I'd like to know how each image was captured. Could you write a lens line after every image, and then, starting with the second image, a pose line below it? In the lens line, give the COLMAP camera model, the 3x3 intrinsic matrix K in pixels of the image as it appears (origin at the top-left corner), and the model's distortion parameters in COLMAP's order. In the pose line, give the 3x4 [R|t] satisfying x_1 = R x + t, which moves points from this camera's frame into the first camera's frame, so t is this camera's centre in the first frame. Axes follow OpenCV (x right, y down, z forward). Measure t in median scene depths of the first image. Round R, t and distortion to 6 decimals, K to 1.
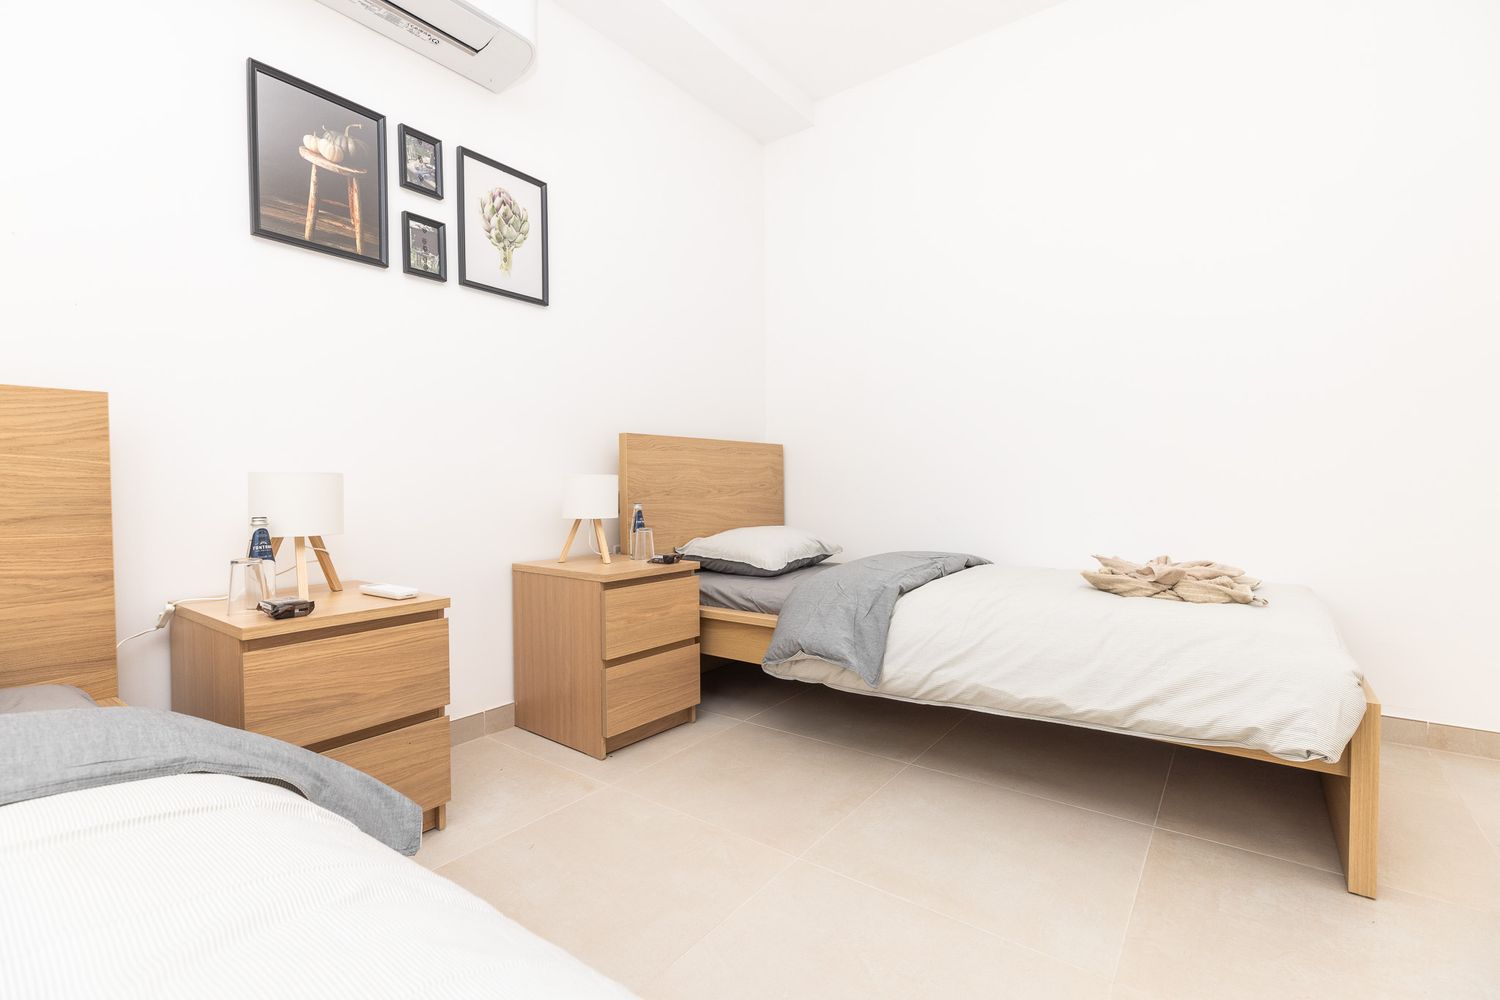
lens RADIAL K [[693.2, 0, 753.8], [0, 693.2, 498.5], [0, 0, 1]] dist [0.005228, 0.000030]
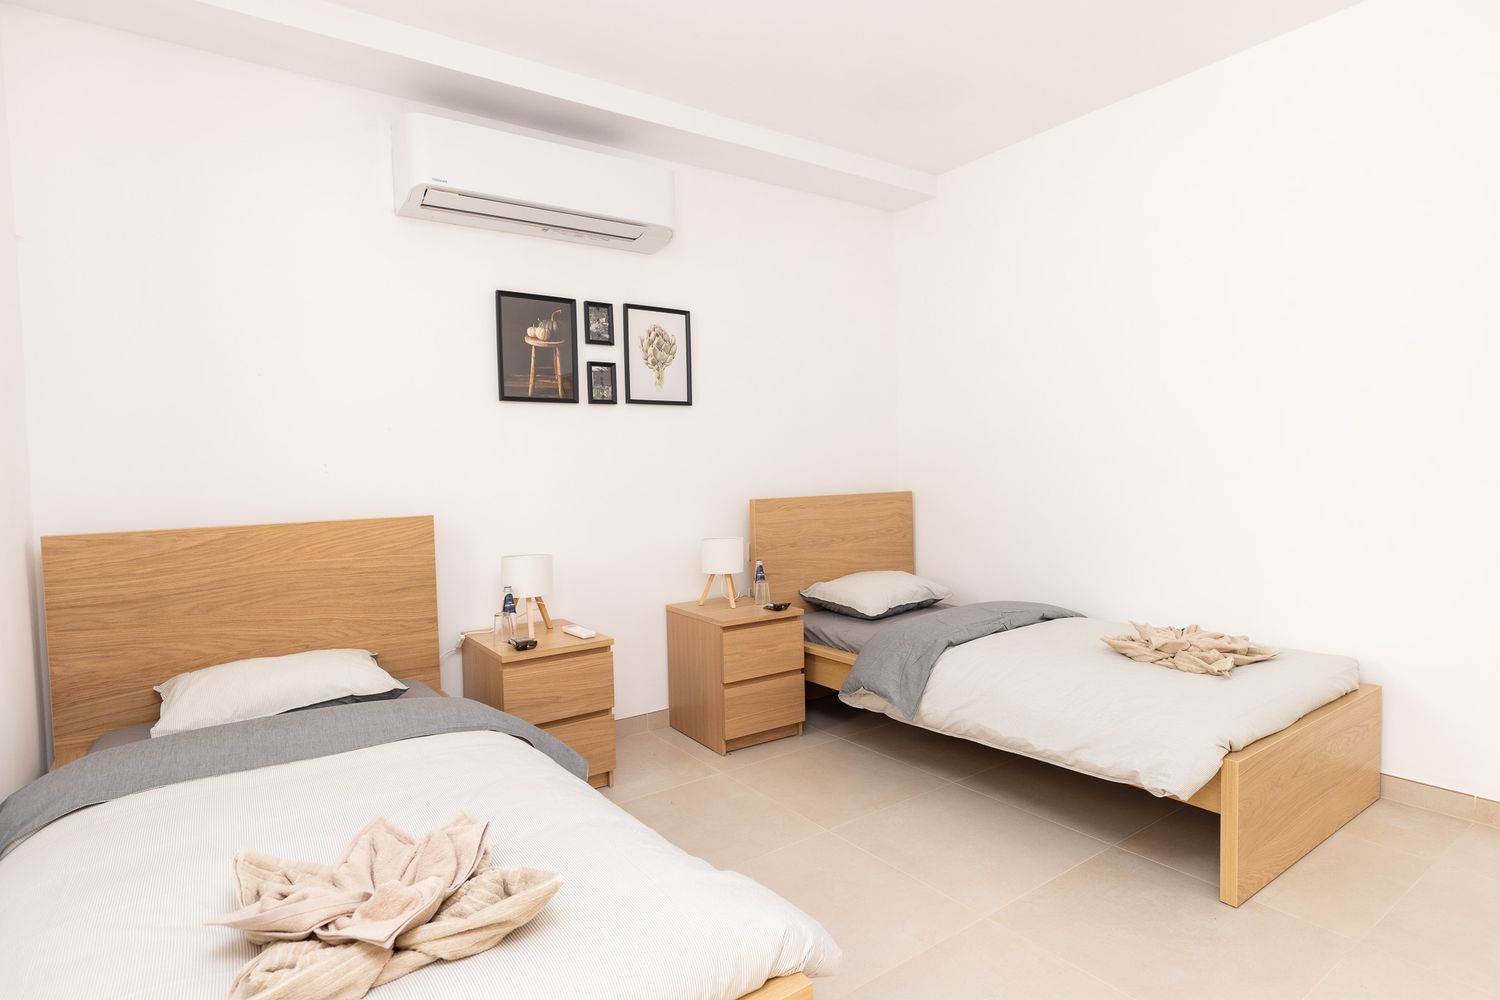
lens RADIAL K [[819.7, 0, 748.1], [0, 819.7, 501.2], [0, 0, 1]] dist [-0.000343, 0.000373]
pose [[0.951514, 0.001574, -0.307602, 0.342547], [0.007315, 0.999588, 0.027741, -0.177424], [0.307519, -0.028646, 0.951111, -0.533016]]
